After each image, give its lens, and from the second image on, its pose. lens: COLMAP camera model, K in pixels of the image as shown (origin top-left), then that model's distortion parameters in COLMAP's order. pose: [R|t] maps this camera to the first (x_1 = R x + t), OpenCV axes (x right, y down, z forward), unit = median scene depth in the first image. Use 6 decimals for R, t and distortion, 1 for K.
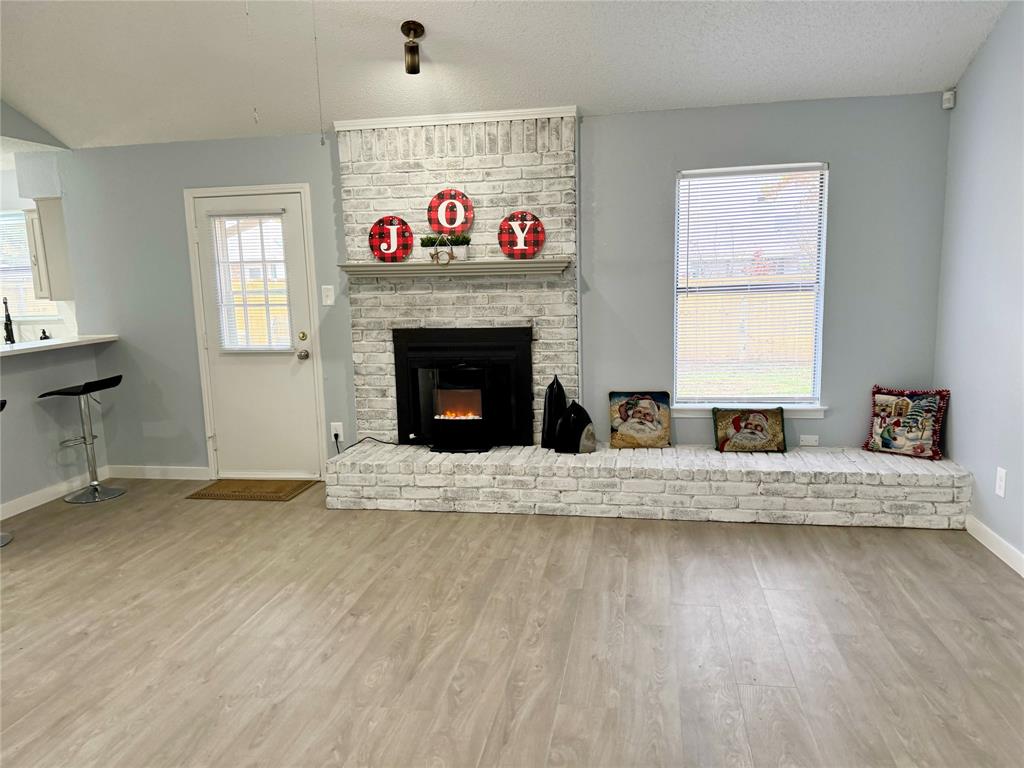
lens RADIAL K [[716.0, 0, 518.6], [0, 716.0, 387.4], [0, 0, 1]] dist [0.070948, -0.094723]
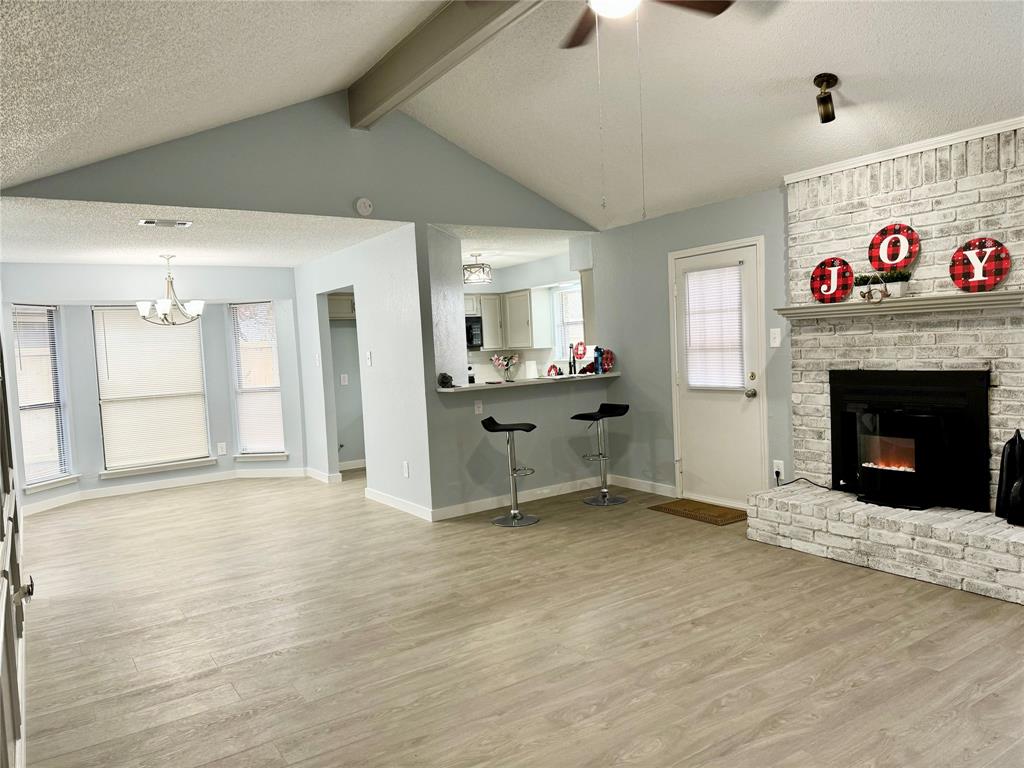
lens RADIAL K [[716.0, 0, 512.0], [0, 716.0, 379.7], [0, 0, 1]] dist [0.070948, -0.094723]
pose [[0.688696, 0.028900, -0.724474, 0.257794], [-0.081607, 0.995946, -0.037848, 0.004724], [0.720443, 0.085189, 0.688262, 0.002622]]
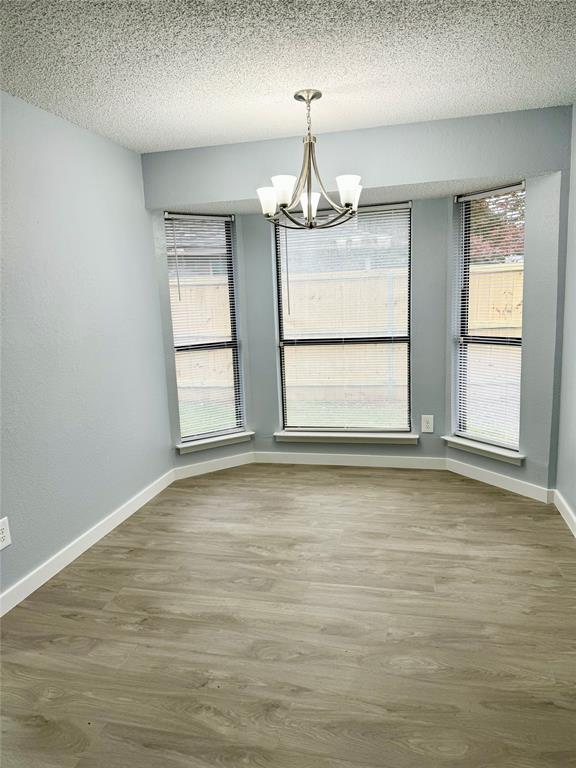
lens RADIAL K [[537.0, 0, 287.8], [0, 537.0, 387.4], [0, 0, 1]] dist [0.070948, -0.094723]
pose [[-0.066493, 0.195280, -0.978491, -0.674325], [-0.111935, 0.973011, 0.201793, -0.048773], [0.991488, 0.122946, -0.042840, 0.546908]]
